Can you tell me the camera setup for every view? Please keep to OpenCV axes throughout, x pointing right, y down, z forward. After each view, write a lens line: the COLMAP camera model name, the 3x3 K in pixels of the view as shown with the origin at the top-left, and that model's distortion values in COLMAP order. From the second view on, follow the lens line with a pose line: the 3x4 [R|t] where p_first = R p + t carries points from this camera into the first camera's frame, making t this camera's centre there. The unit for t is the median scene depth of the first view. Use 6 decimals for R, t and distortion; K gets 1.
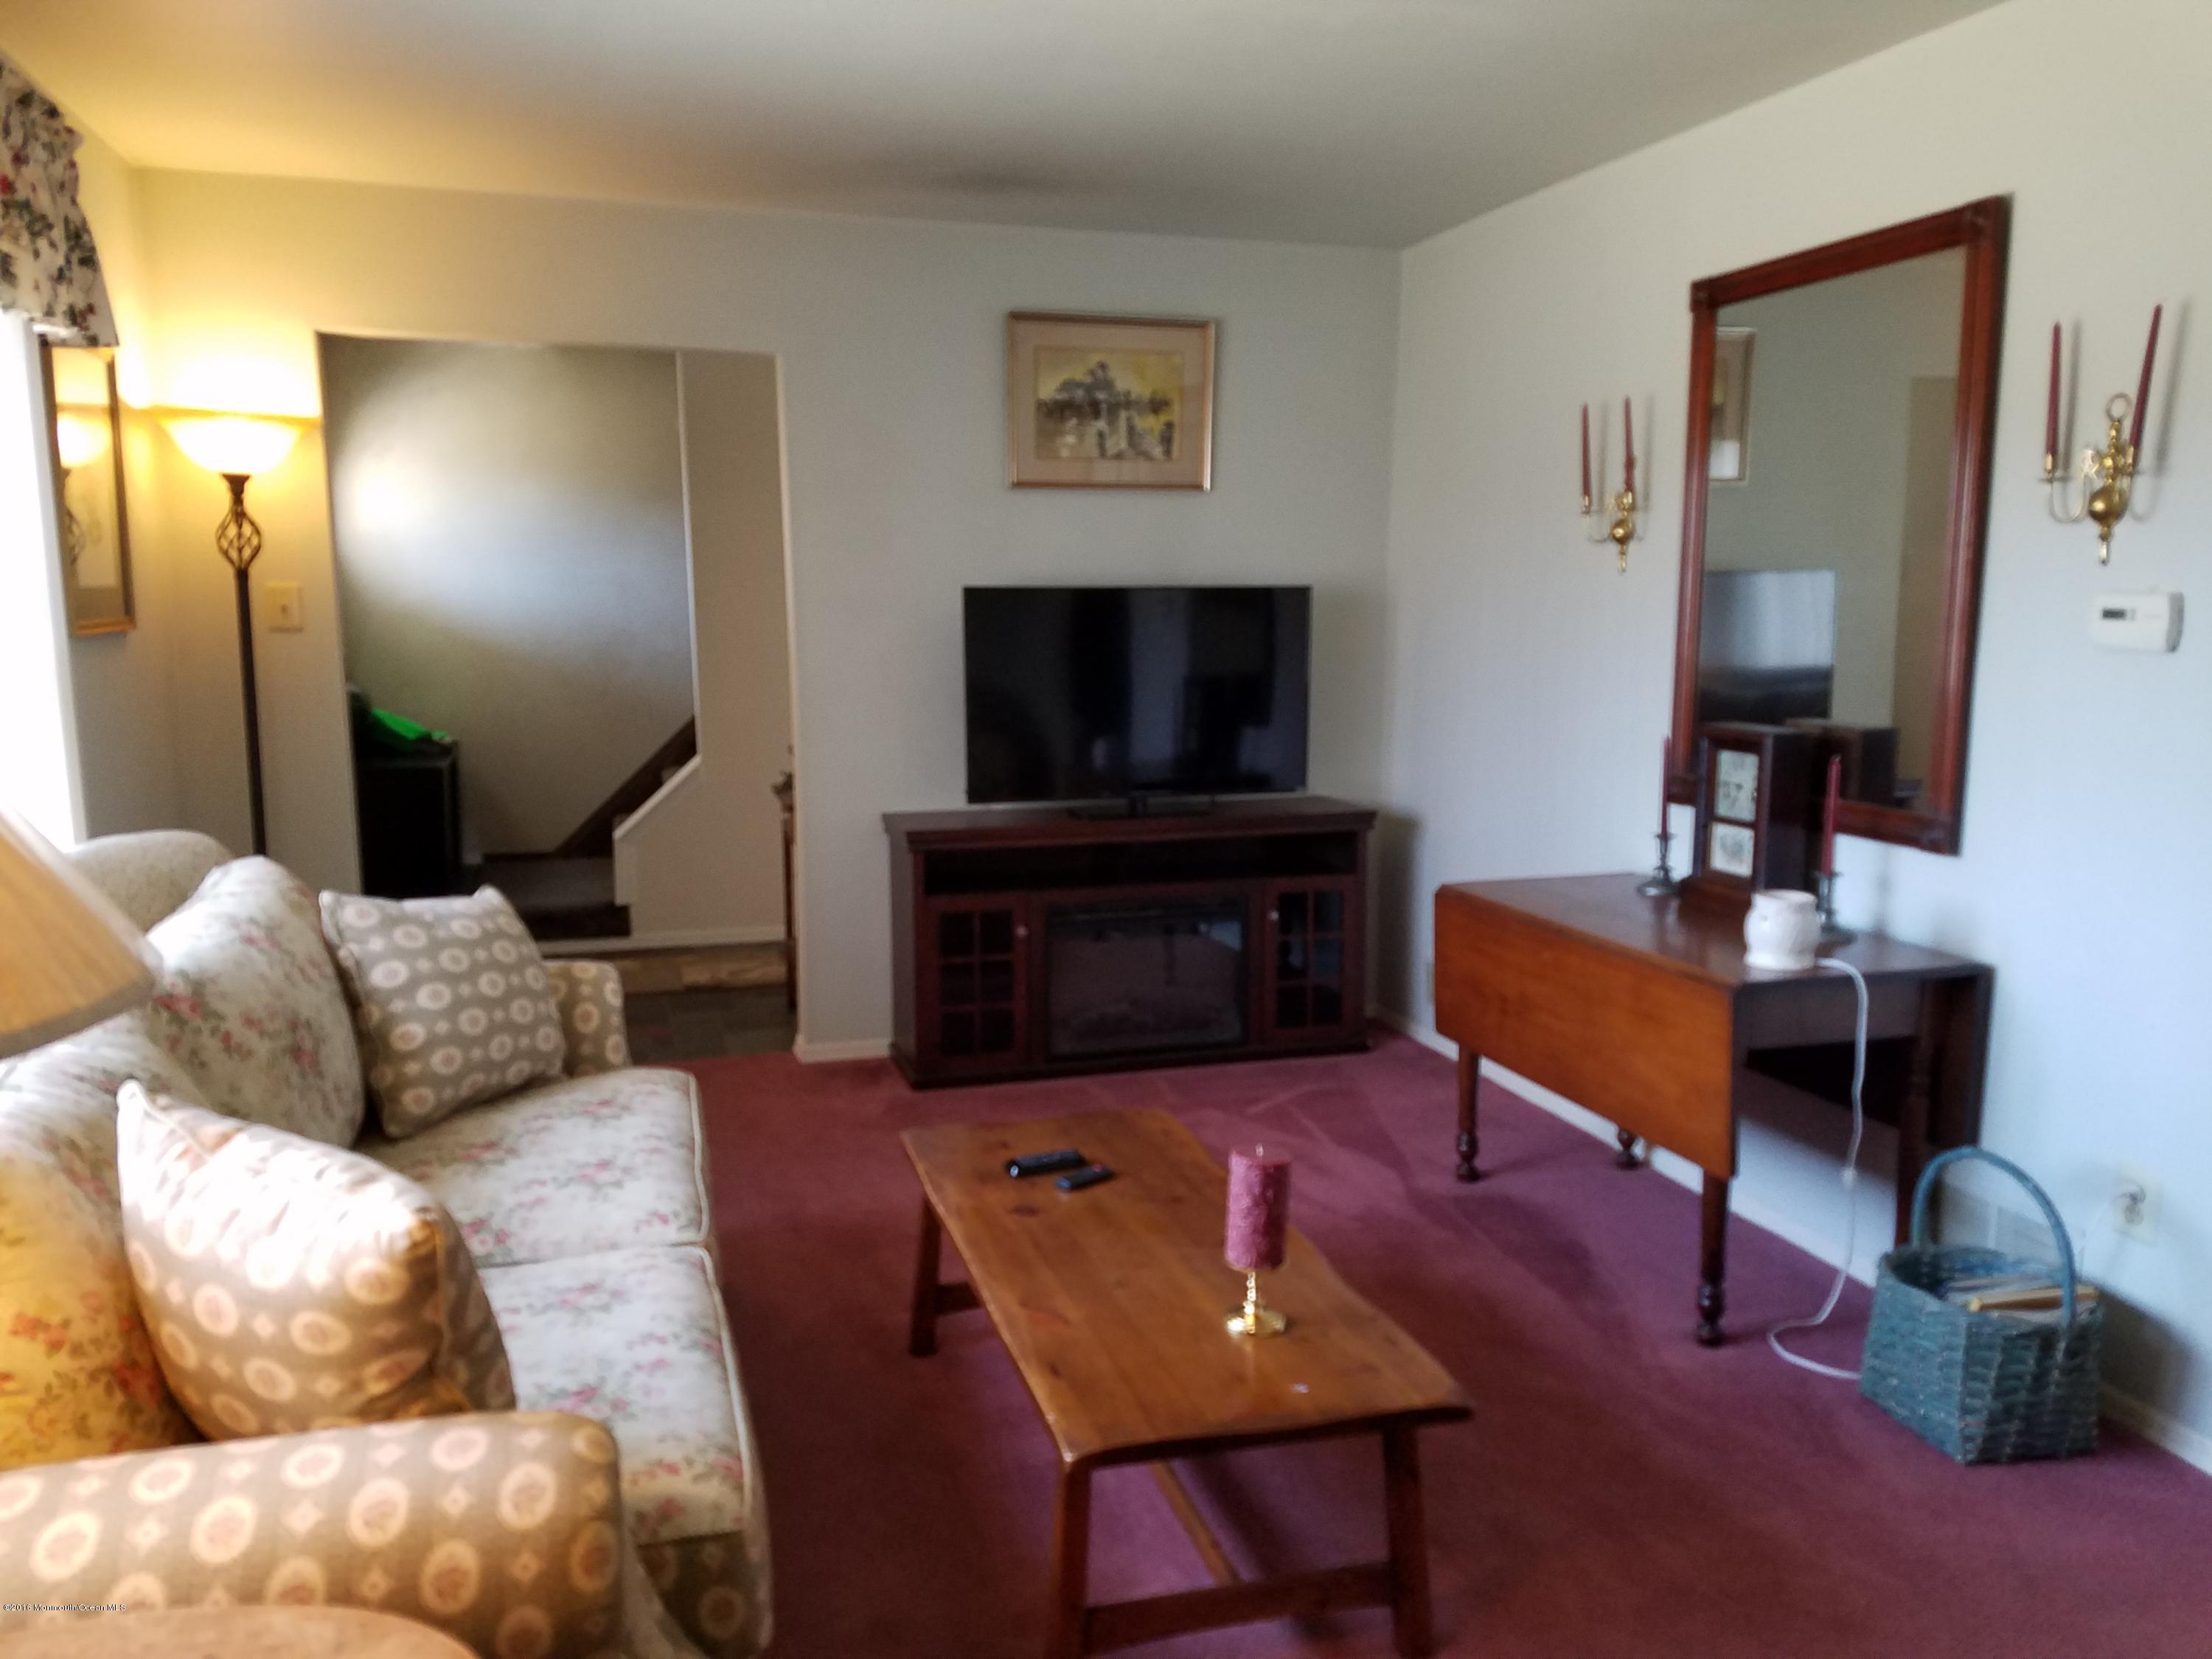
lens RADIAL K [[1684.8, 0, 1101.7], [0, 1684.8, 860.1], [0, 0, 1]] dist [0.235846, -0.412756]
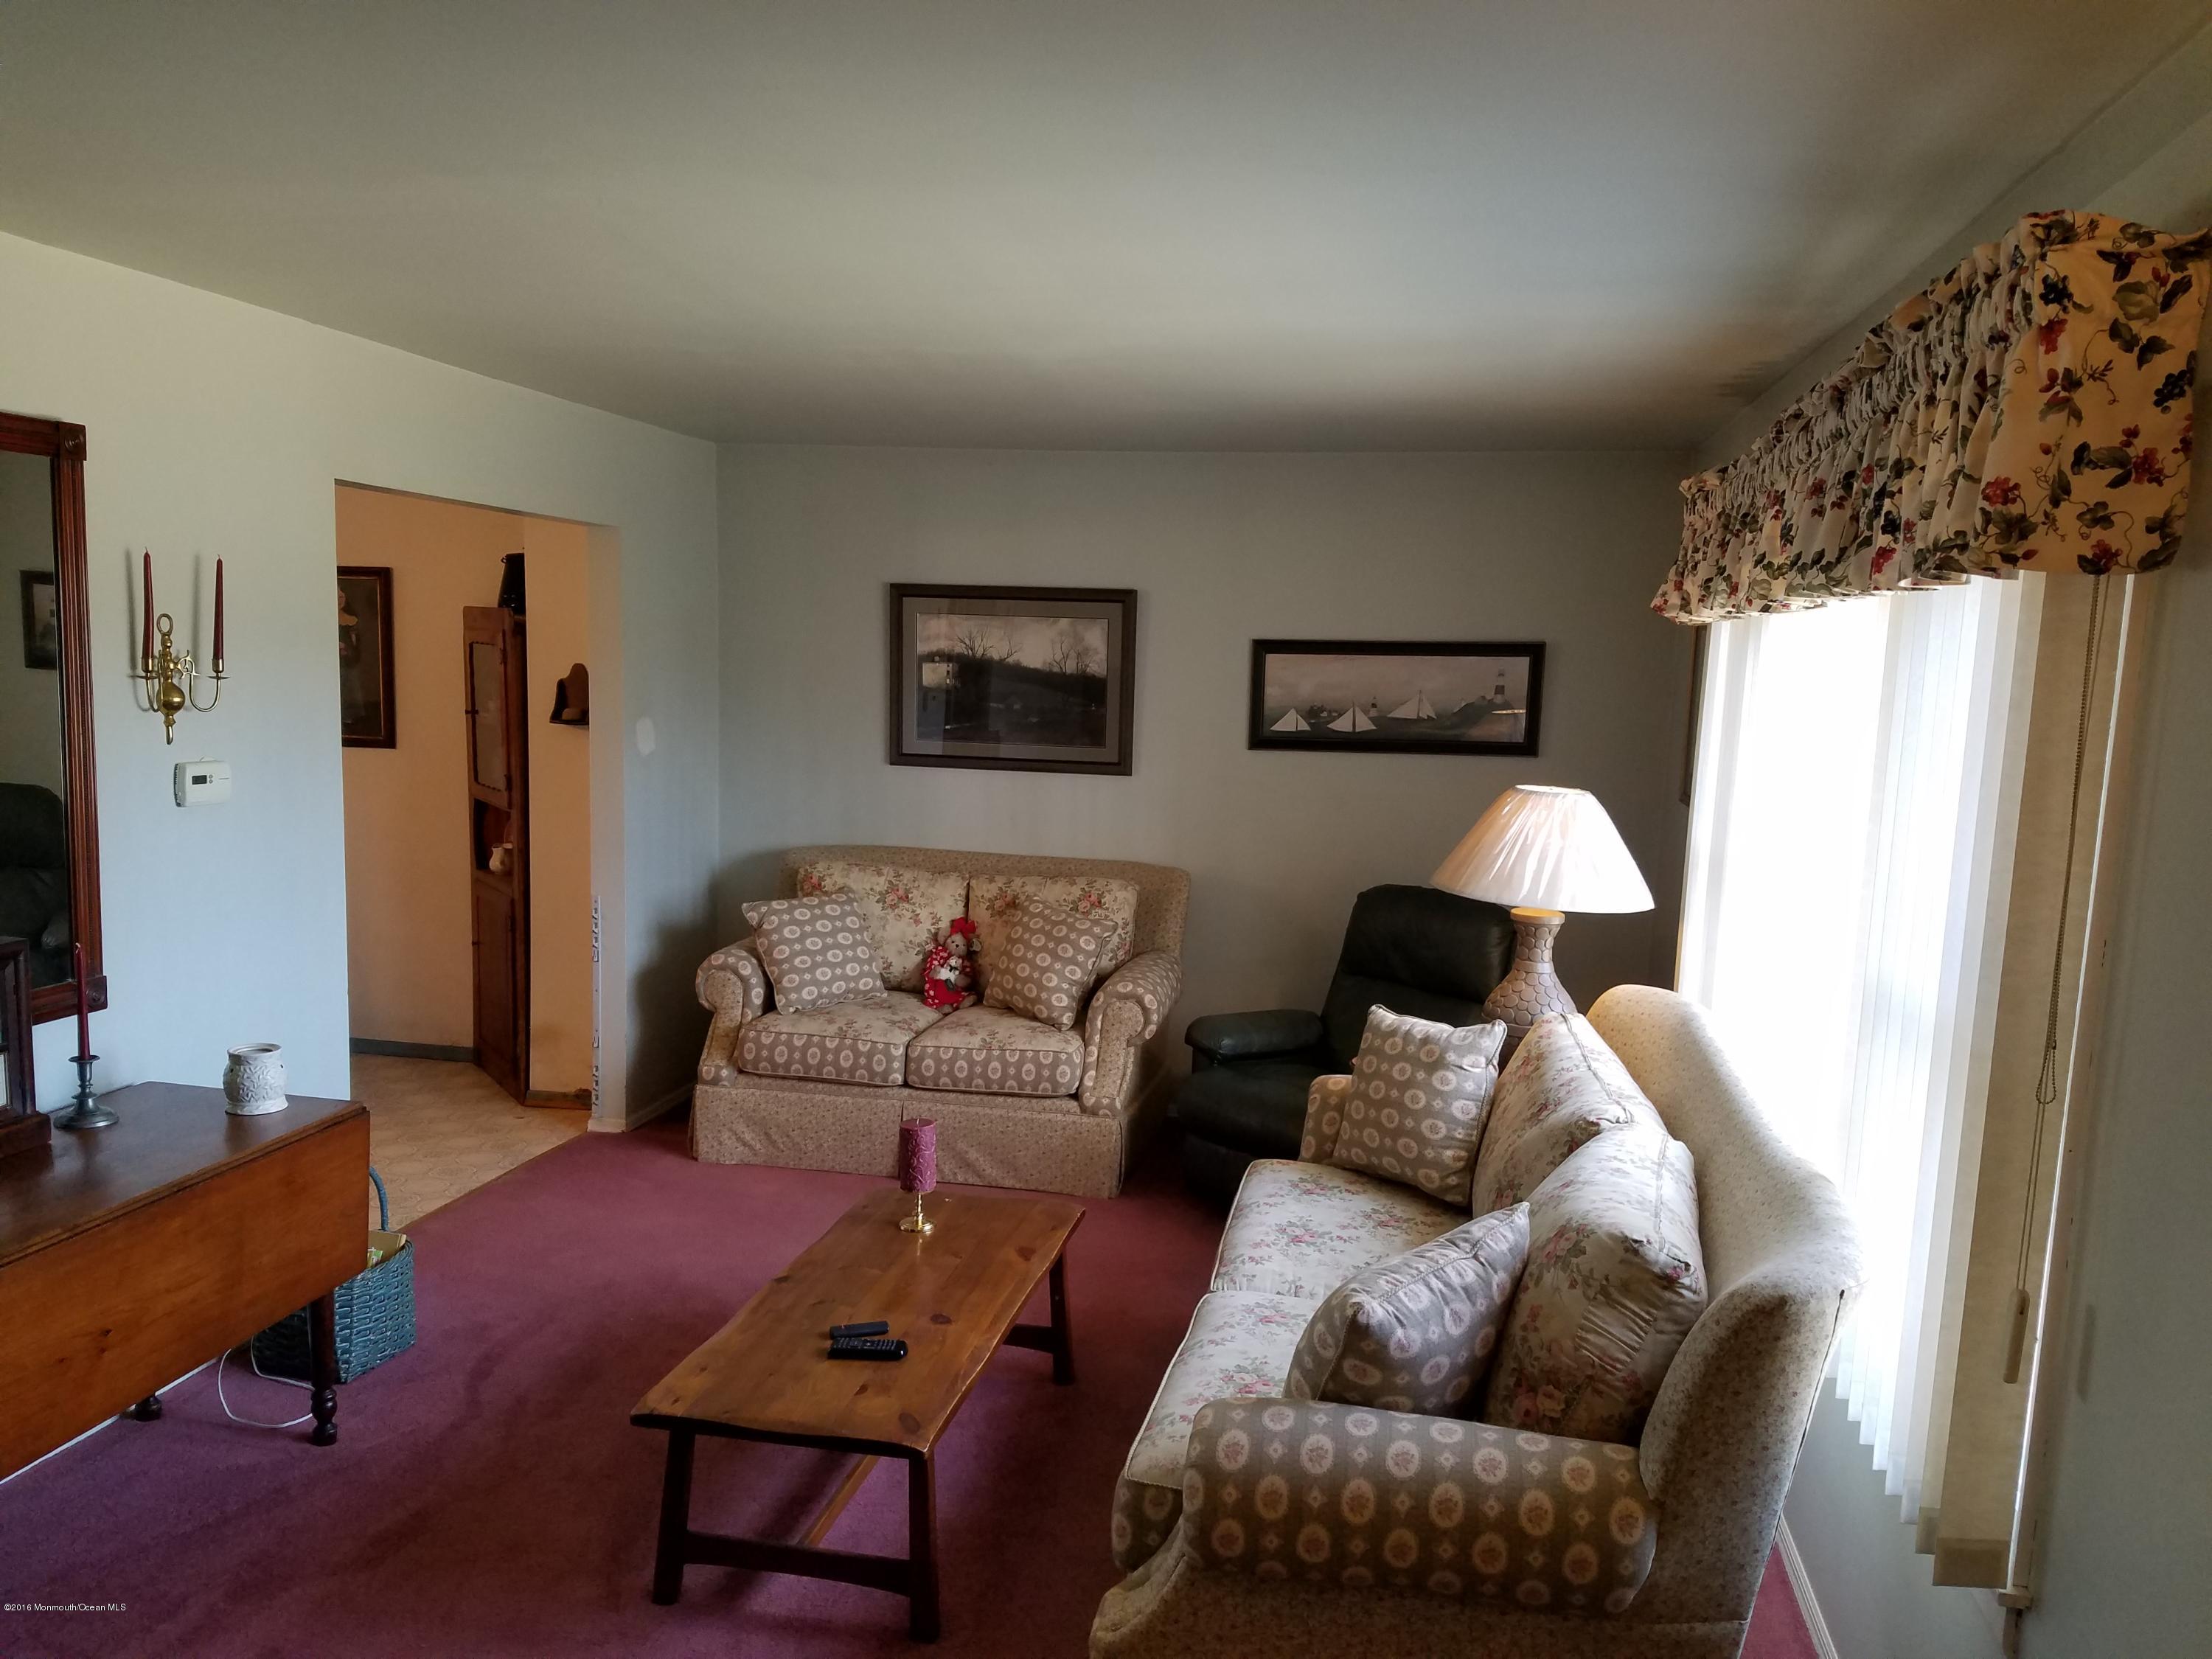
lens RADIAL K [[1684.8, 0, 1101.7], [0, 1684.8, 860.1], [0, 0, 1]] dist [0.235846, -0.412756]
pose [[-0.895406, -0.090968, 0.435860, -0.623947], [0.023668, 0.967798, 0.250612, -0.397976], [-0.444622, 0.234715, -0.864419, 1.849267]]
